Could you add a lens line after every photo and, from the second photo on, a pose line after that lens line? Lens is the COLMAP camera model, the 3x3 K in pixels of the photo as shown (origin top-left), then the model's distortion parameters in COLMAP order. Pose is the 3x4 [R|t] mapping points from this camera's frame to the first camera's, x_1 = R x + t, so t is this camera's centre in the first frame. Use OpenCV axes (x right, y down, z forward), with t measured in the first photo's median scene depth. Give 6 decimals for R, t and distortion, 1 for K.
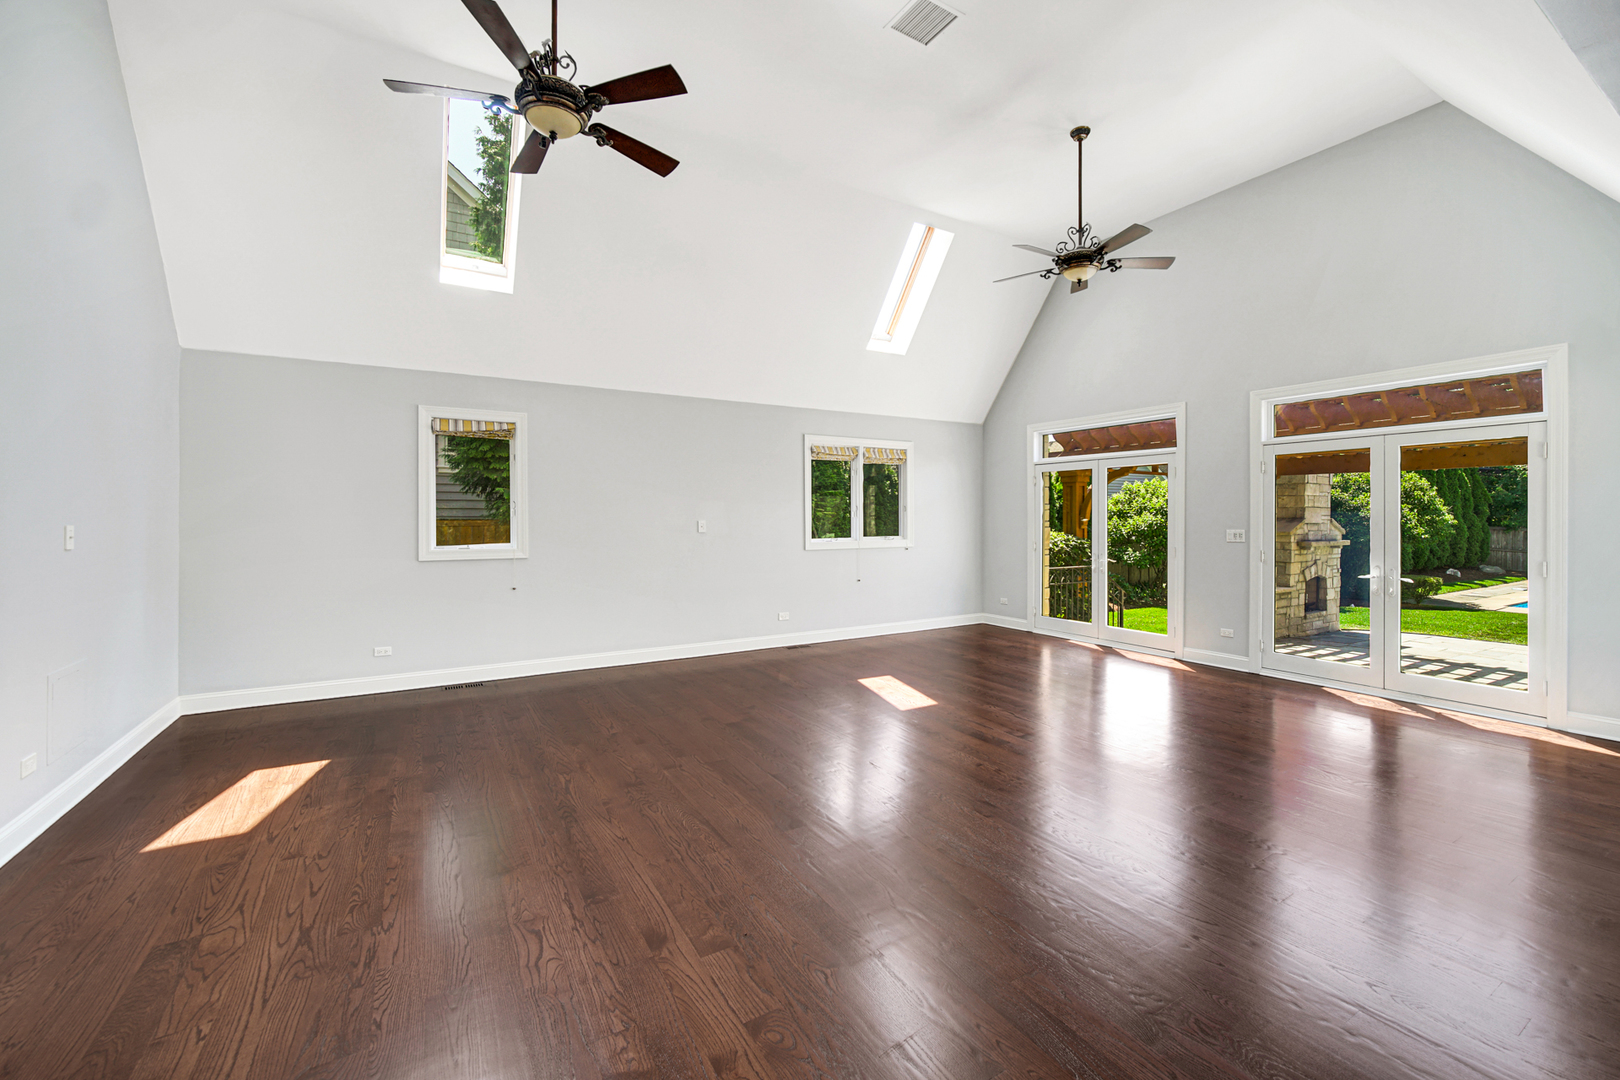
lens RADIAL K [[659.2, 0, 813.7], [0, 659.2, 523.7], [0, 0, 1]] dist [-0.000485, 0.000130]
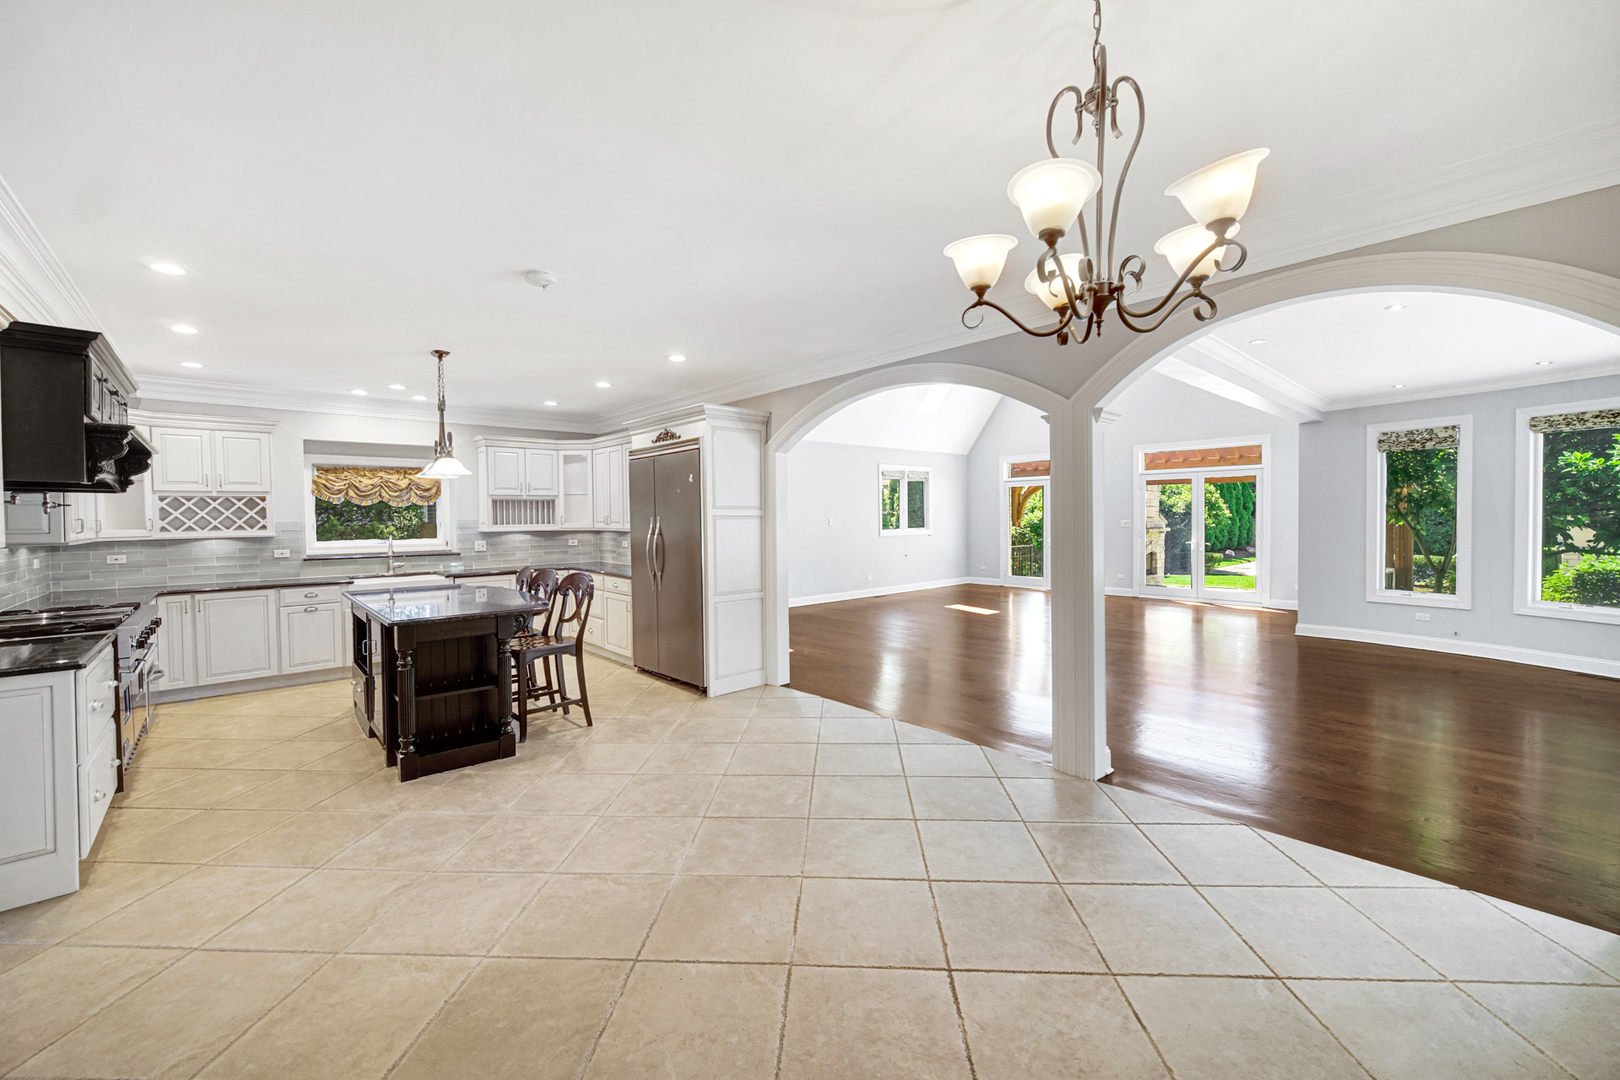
lens RADIAL K [[659.2, 0, 813.7], [0, 659.2, 523.7], [0, 0, 1]] dist [-0.000485, 0.000130]
pose [[0.979045, -0.008609, 0.203464, -0.319656], [0.007518, 0.999953, 0.006135, -0.000904], [-0.203507, -0.004477, 0.979063, -0.341272]]
